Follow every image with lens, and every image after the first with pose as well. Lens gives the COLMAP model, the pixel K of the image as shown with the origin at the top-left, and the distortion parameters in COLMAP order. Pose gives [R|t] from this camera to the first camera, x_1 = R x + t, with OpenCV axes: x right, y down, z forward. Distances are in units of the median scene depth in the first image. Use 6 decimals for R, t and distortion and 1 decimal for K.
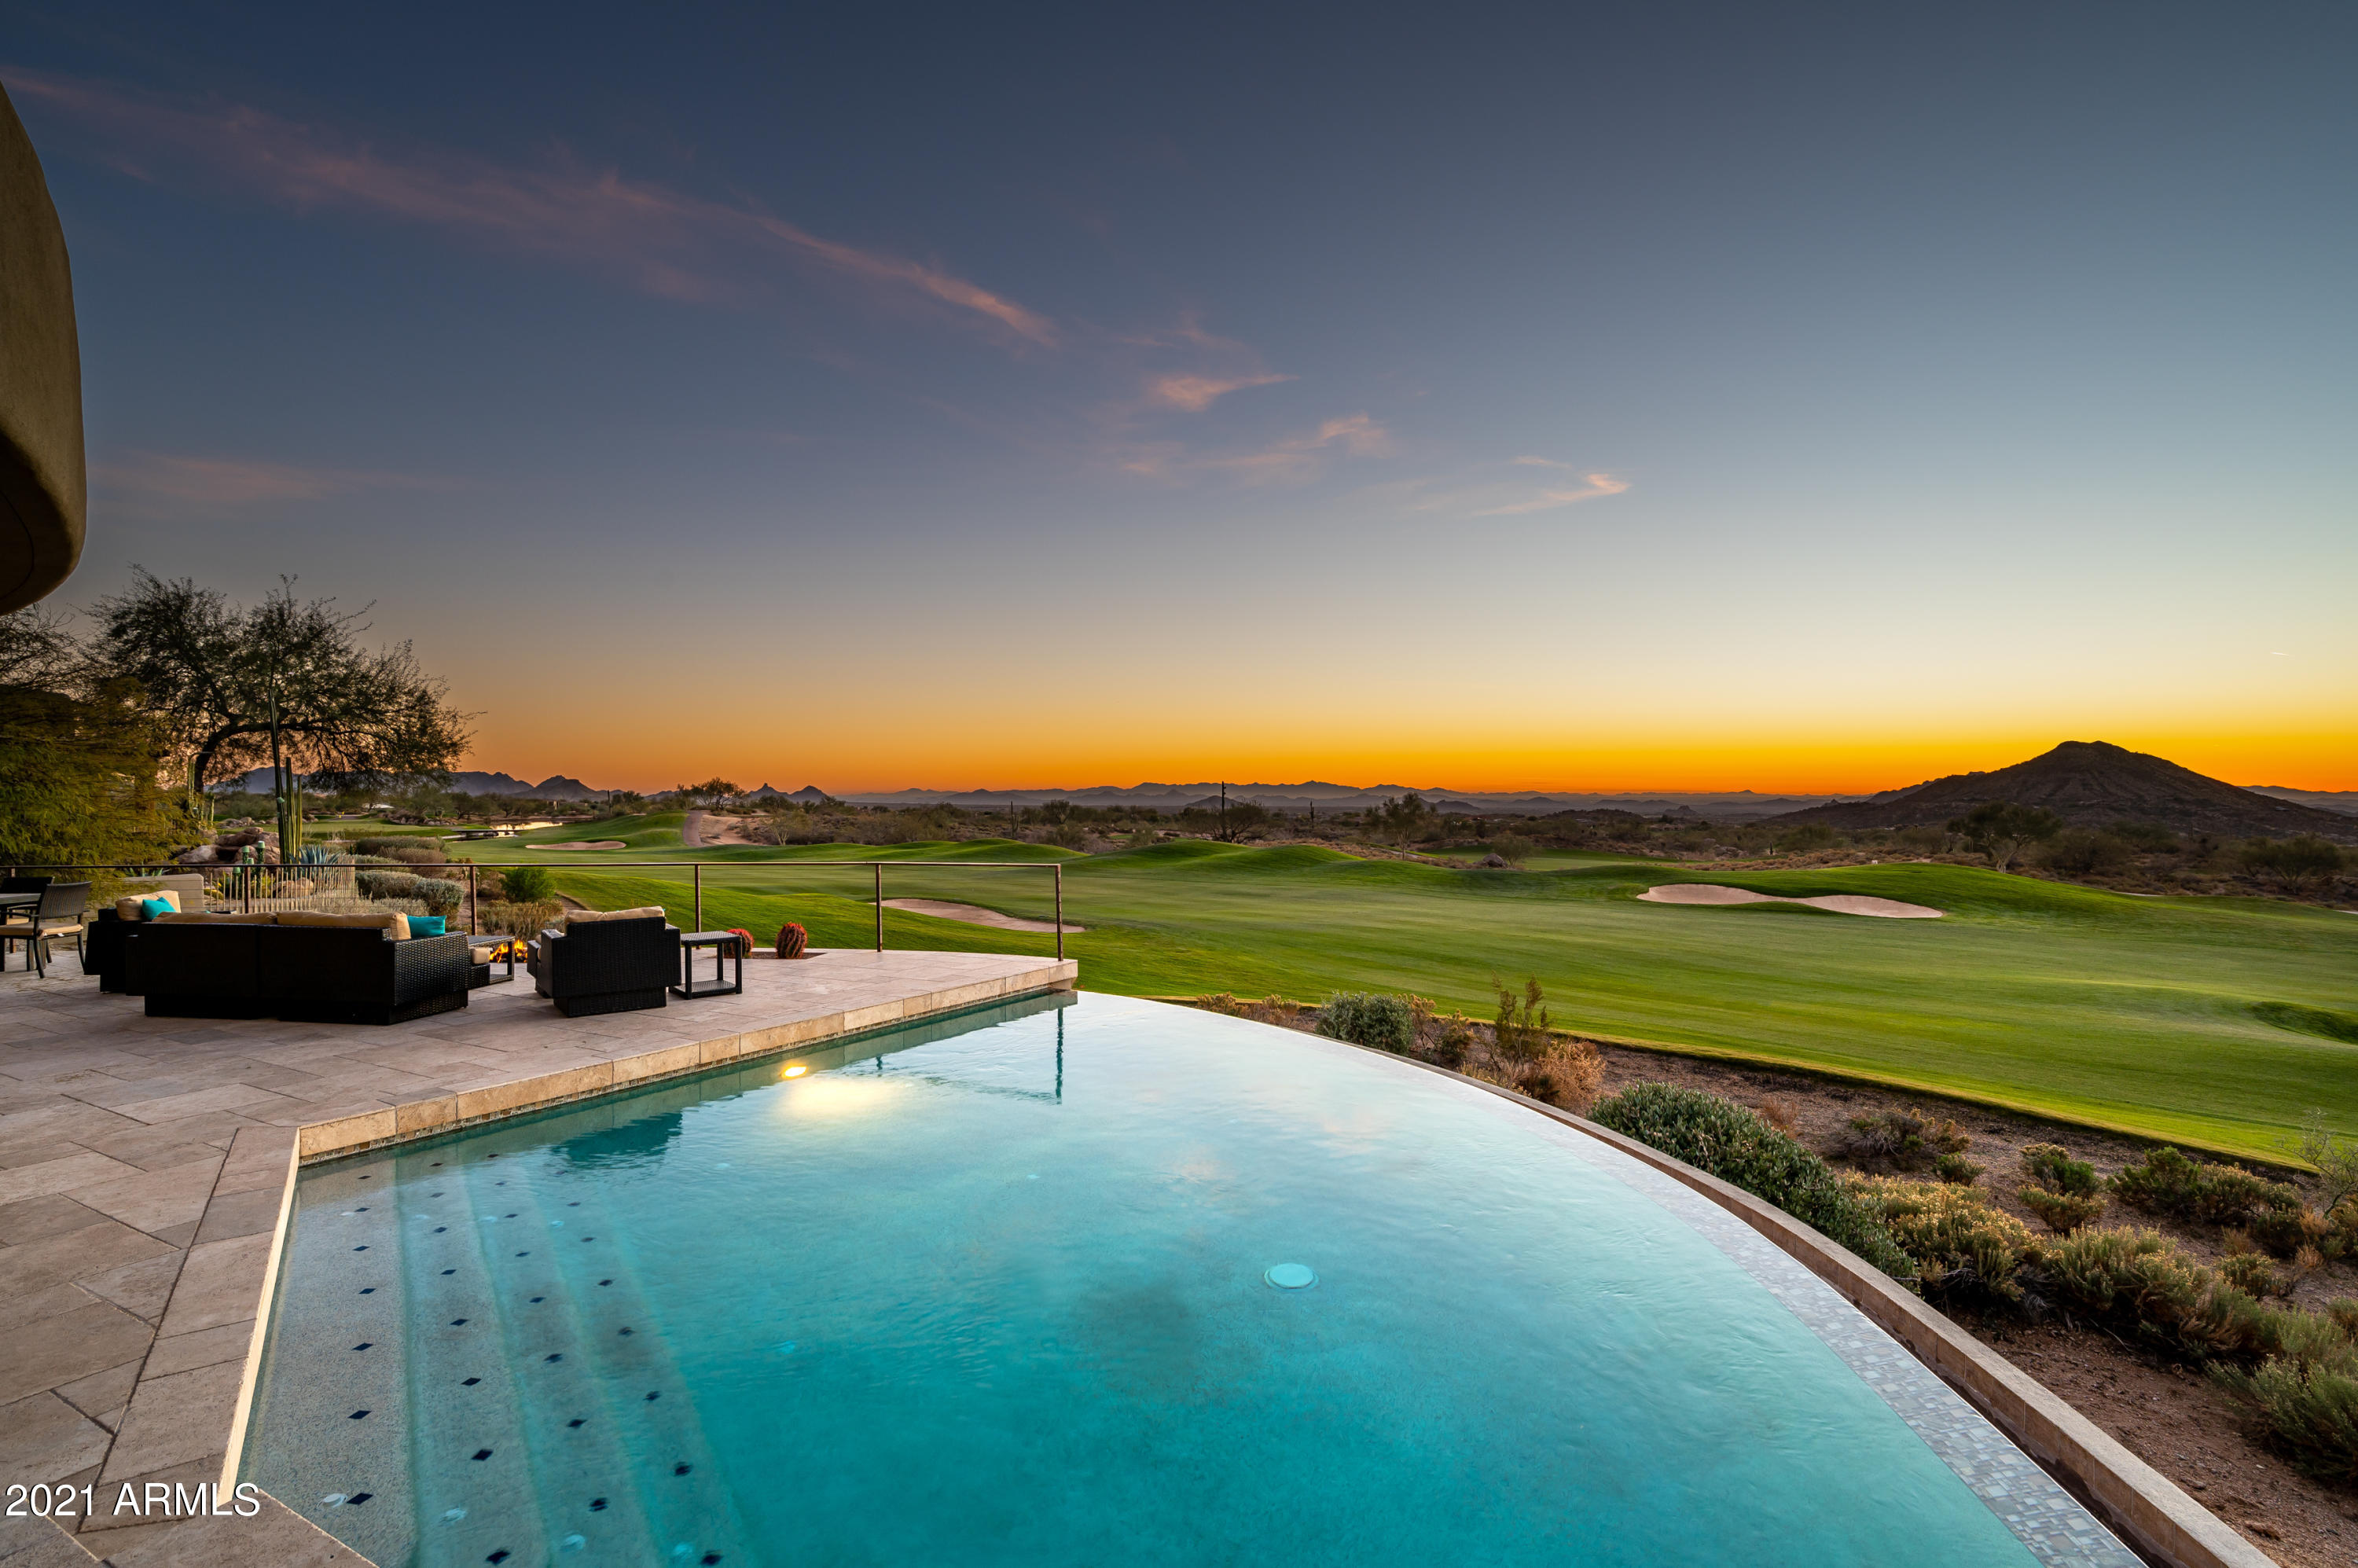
lens RADIAL K [[1125.1, 0, 1179.0], [0, 1125.1, 784.0], [0, 0, 1]] dist [-0.000078, 0.000297]
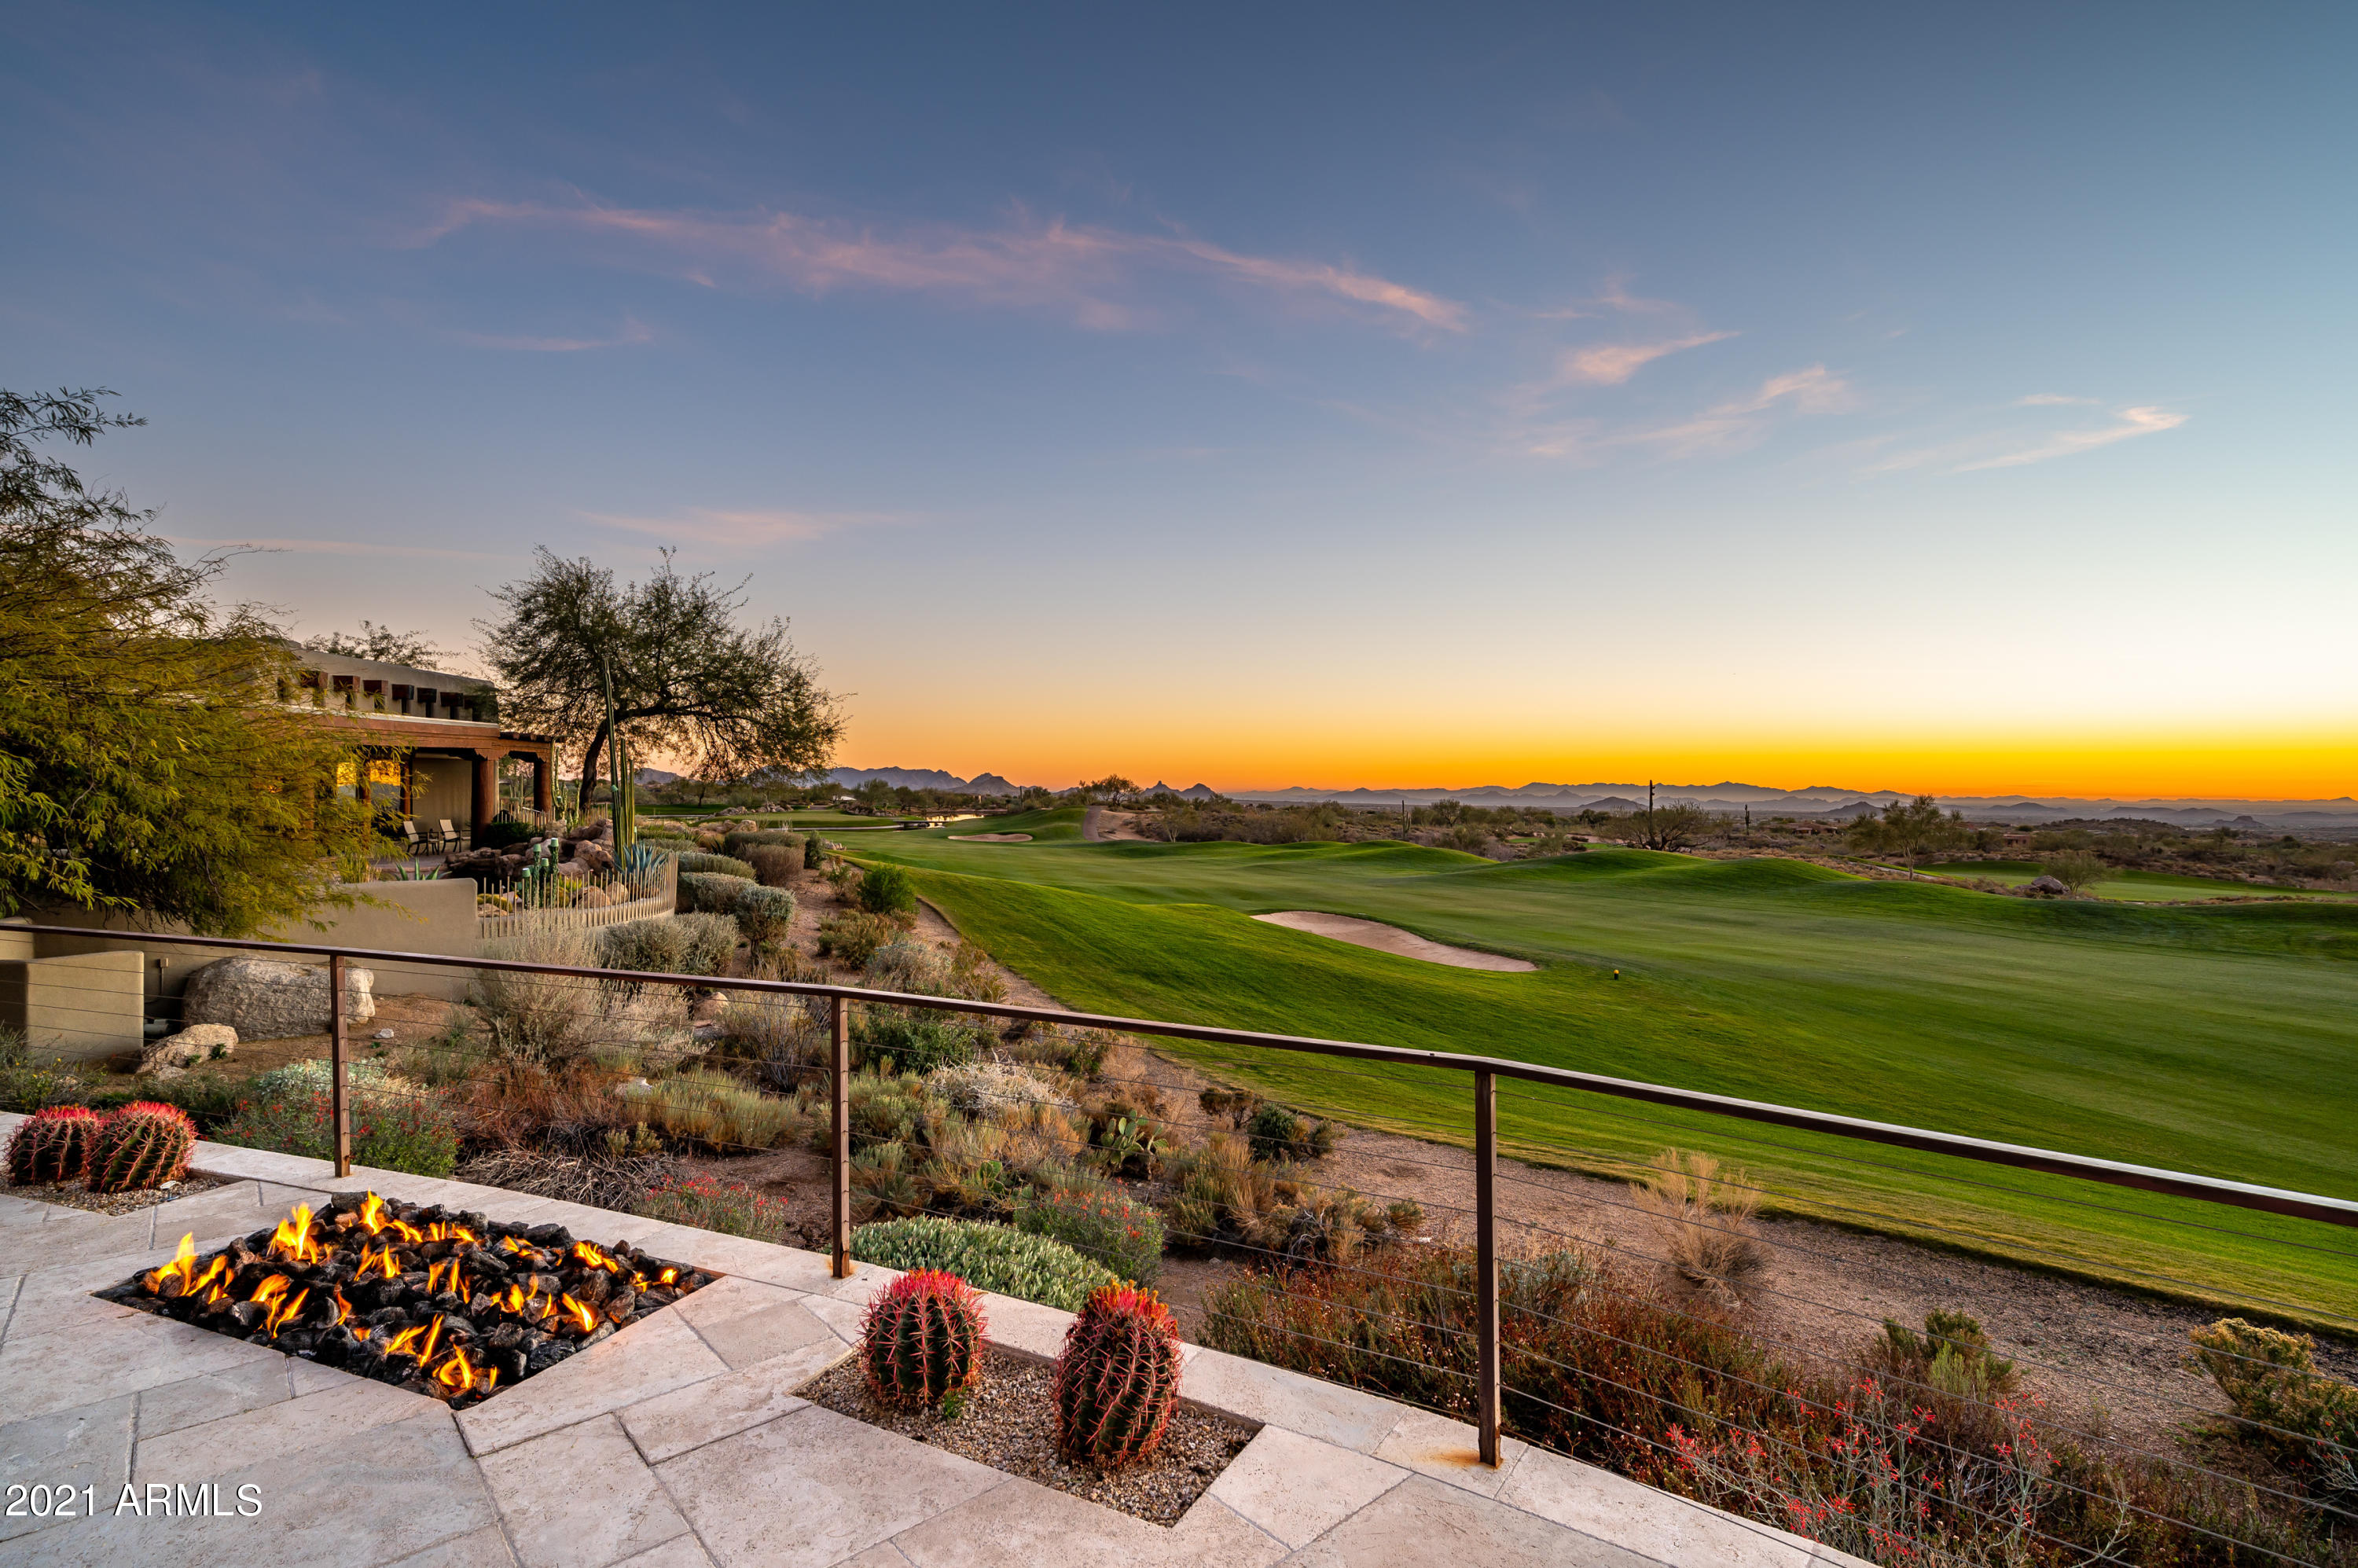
lens RADIAL K [[1125.1, 0, 1179.0], [0, 1125.1, 784.0], [0, 0, 1]] dist [-0.000078, 0.000297]
pose [[0.944347, 0.006833, -0.328881, -0.055588], [-0.006574, 0.999977, 0.001899, 0.003326], [0.328886, 0.000369, 0.944369, 0.169501]]
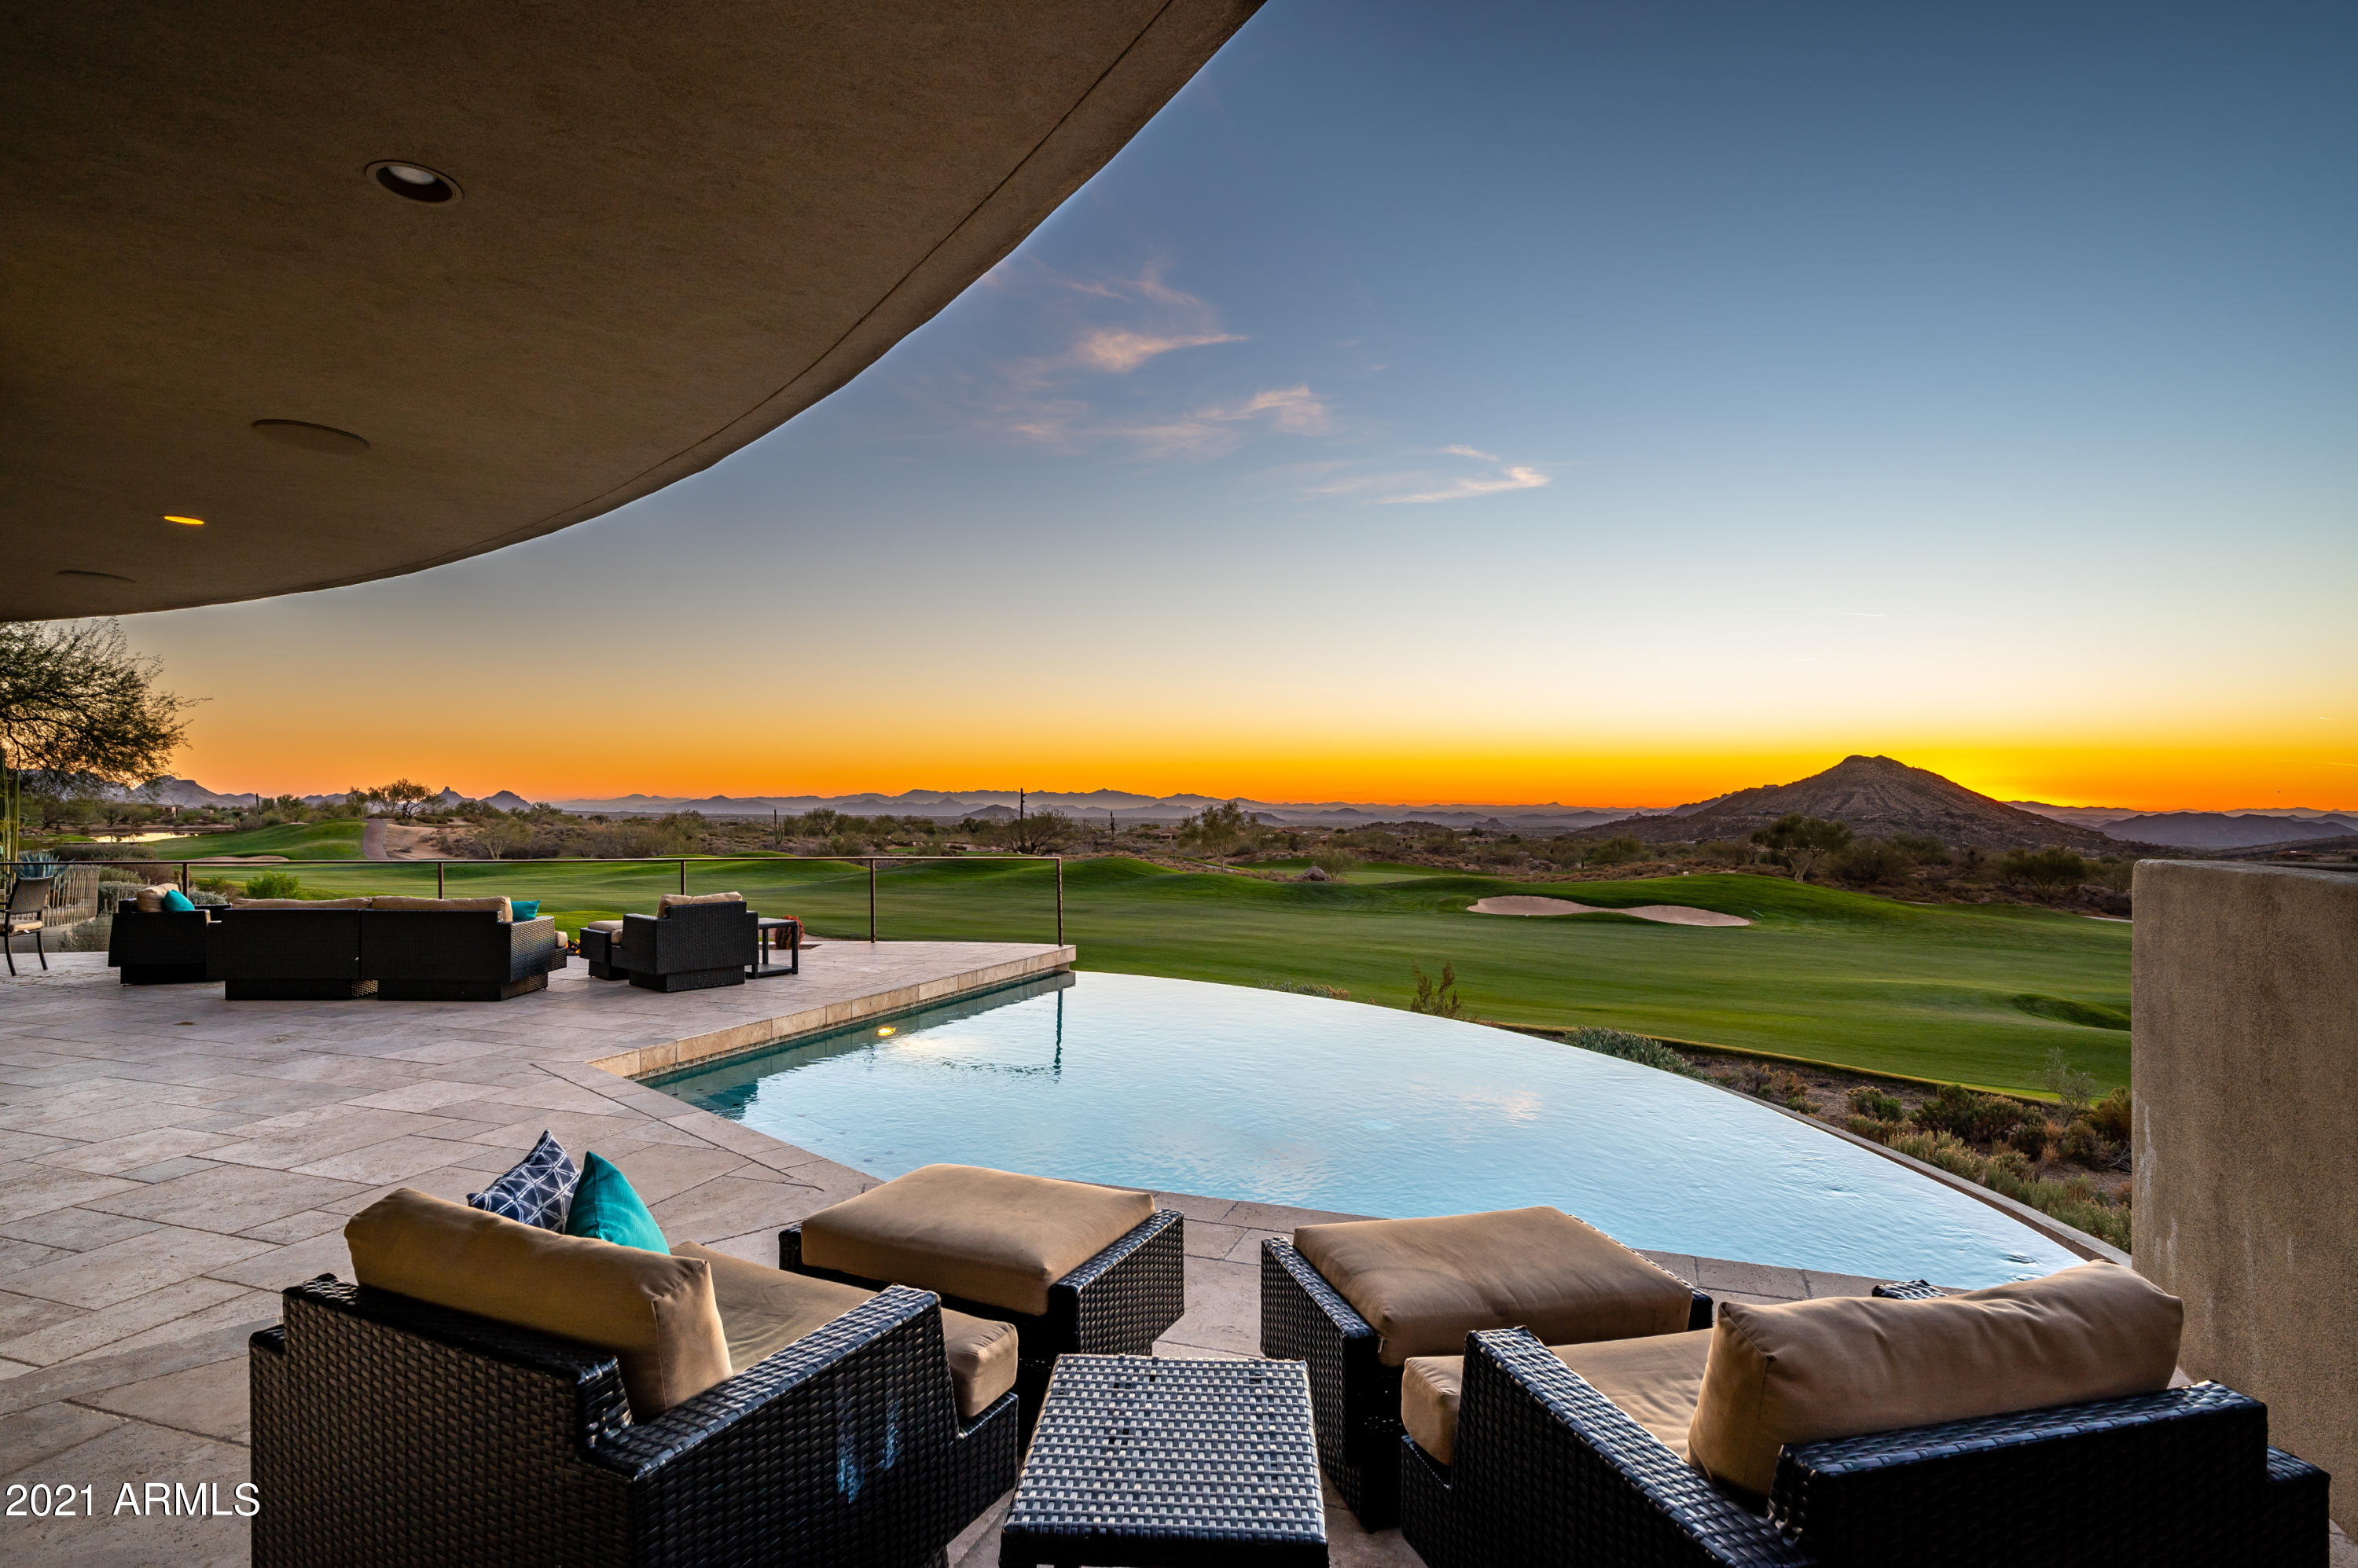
lens RADIAL K [[1256.1, 0, 1171.6], [0, 1256.1, 781.9], [0, 0, 1]] dist [-0.001204, 0.000476]
pose [[0.985263, 0.008783, 0.170823, -0.042604], [-0.007351, 0.999932, -0.009013, 0.001711], [-0.170891, 0.007625, 0.985260, -0.044421]]
